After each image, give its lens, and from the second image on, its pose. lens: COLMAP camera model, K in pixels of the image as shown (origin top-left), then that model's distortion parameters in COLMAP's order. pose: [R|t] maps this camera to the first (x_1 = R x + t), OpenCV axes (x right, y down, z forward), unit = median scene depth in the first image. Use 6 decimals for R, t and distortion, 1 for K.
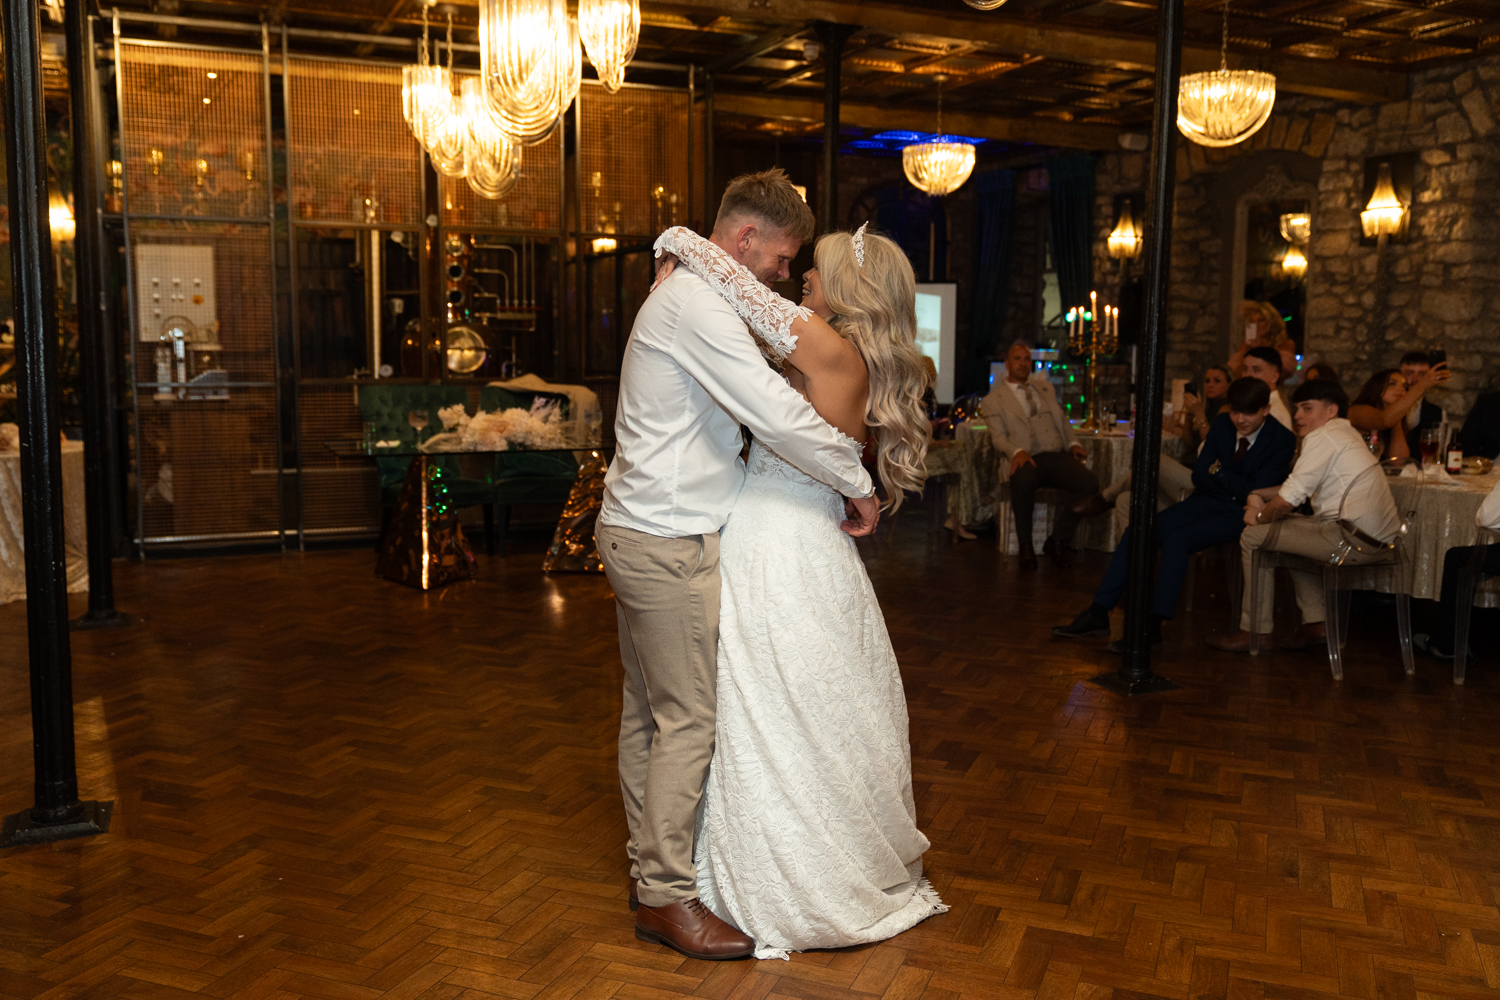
lens RADIAL K [[1348.0, 0, 751.6], [0, 1348.0, 504.8], [0, 0, 1]] dist [0.023660, 0.024162]
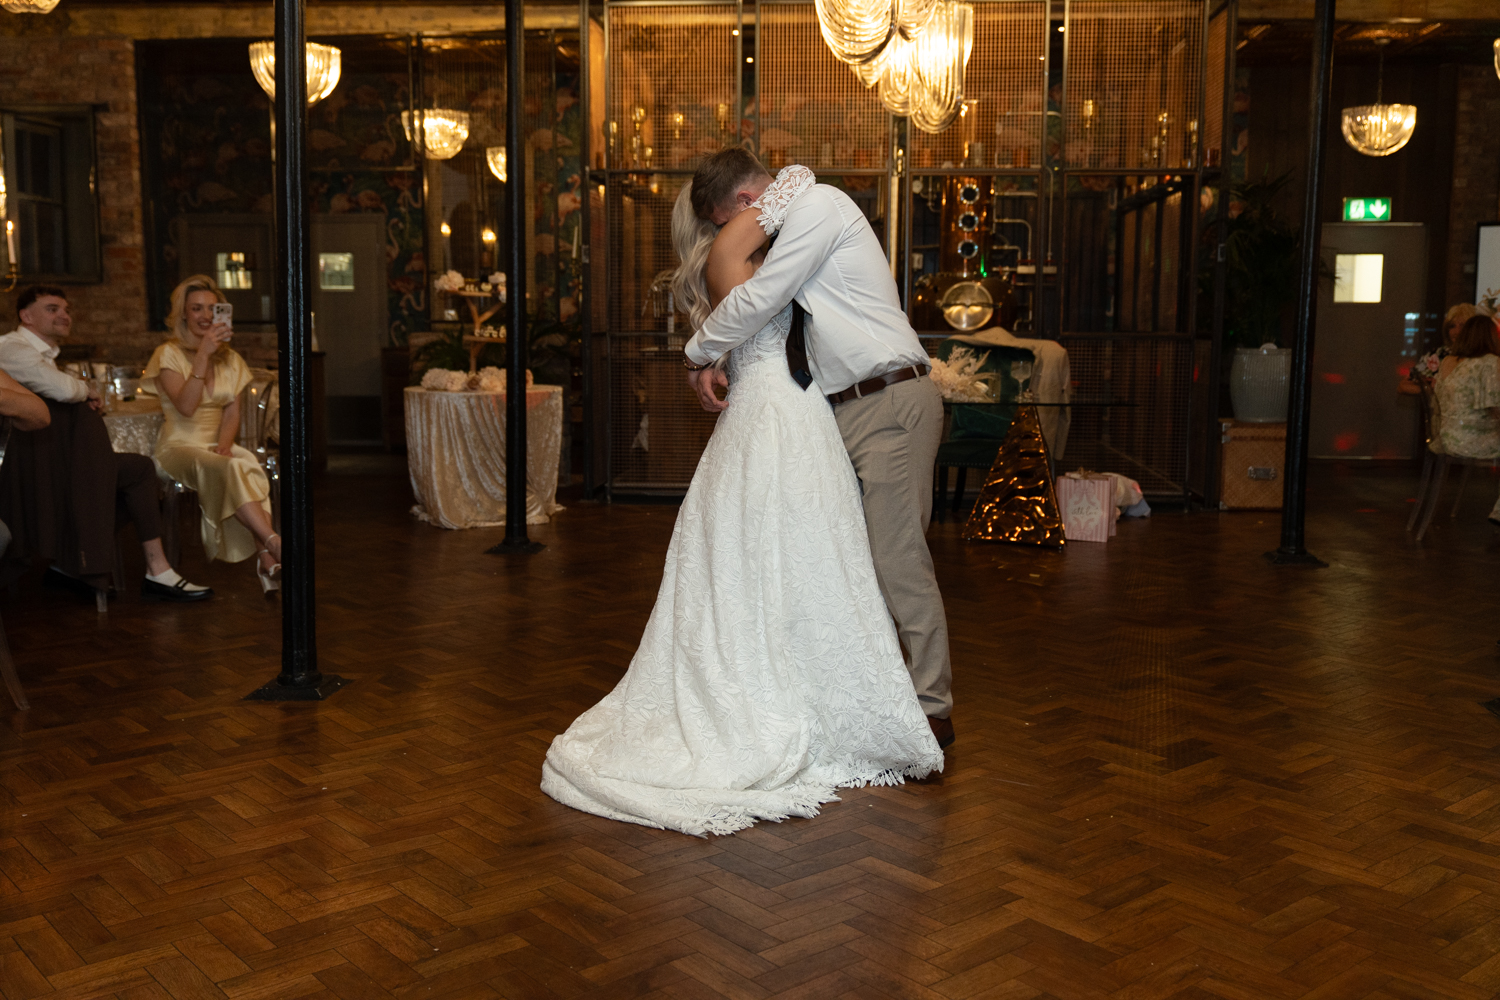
lens RADIAL K [[1503.1, 0, 758.7], [0, 1503.1, 510.0], [0, 0, 1]] dist [0.021062, 0.000000]
pose [[0.879992, 0.060367, -0.471137, 0.174731], [-0.059717, 0.998082, 0.016344, 0.018472], [0.471219, 0.013753, 0.881909, 0.031003]]
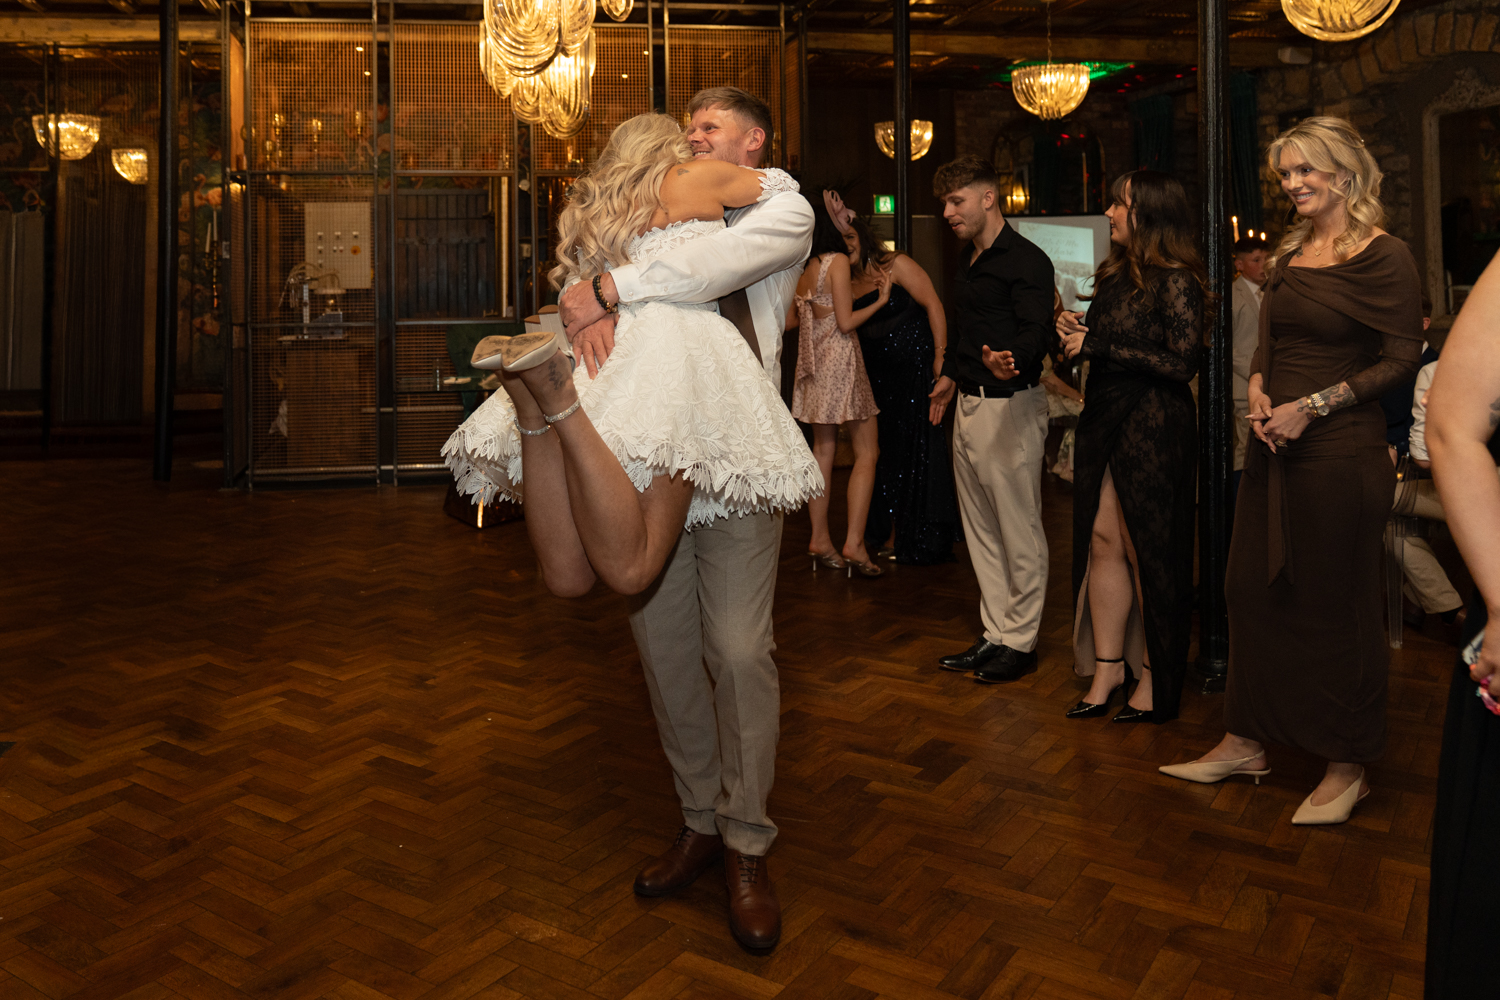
lens RADIAL K [[1282.0, 0, 619.0], [0, 1282.0, 277.7], [0, 0, 1]] dist [-0.013185, 0.017463]
pose [[0.962860, -0.018676, -0.269353, 0.091040], [-0.016317, 0.991757, -0.127093, -0.001392], [0.269507, 0.126768, 0.954618, 0.086849]]
